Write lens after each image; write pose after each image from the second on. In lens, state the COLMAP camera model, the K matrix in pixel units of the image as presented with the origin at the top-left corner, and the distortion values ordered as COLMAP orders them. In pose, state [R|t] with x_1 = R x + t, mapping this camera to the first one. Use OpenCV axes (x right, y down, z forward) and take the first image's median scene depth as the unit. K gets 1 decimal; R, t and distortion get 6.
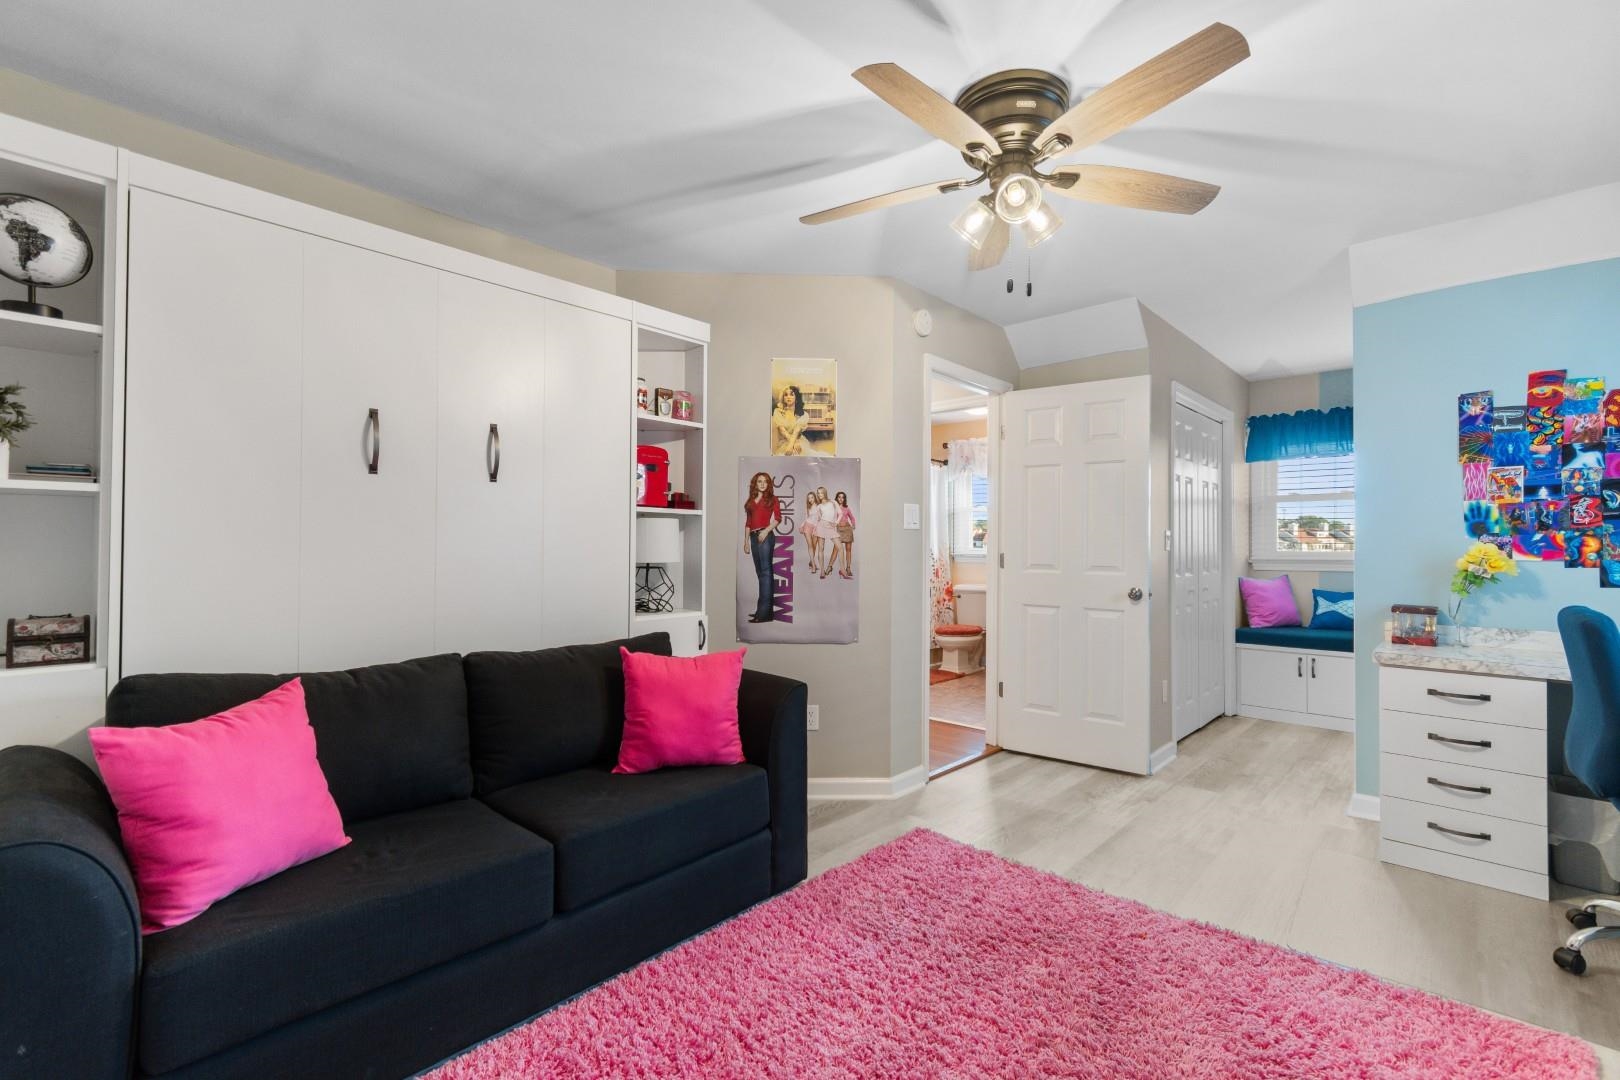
lens RADIAL K [[717.5, 0, 812.6], [0, 717.5, 542.0], [0, 0, 1]] dist [0.007871, -0.002411]
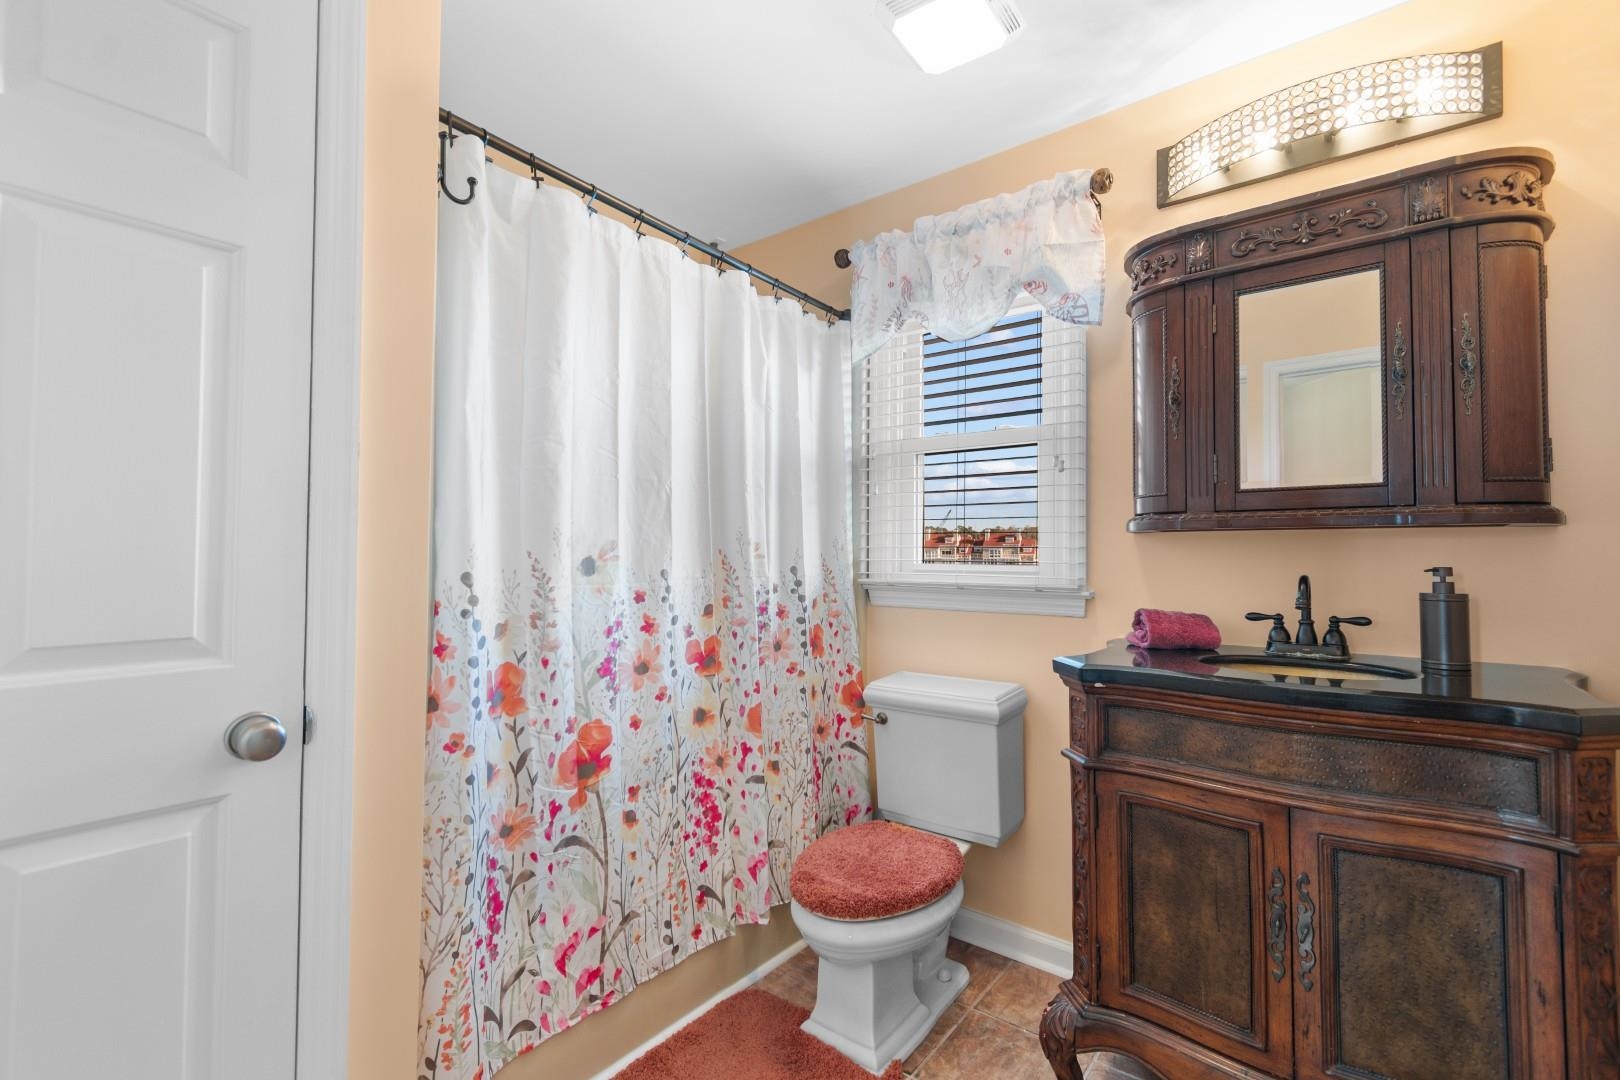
lens RADIAL K [[717.5, 0, 808.2], [0, 717.5, 539.4], [0, 0, 1]] dist [0.007871, -0.002411]
pose [[0.996886, 0.001004, 0.078854, 0.144434], [-0.000013, 0.999921, -0.012562, 0.001649], [-0.078861, 0.012522, 0.996807, 0.677403]]
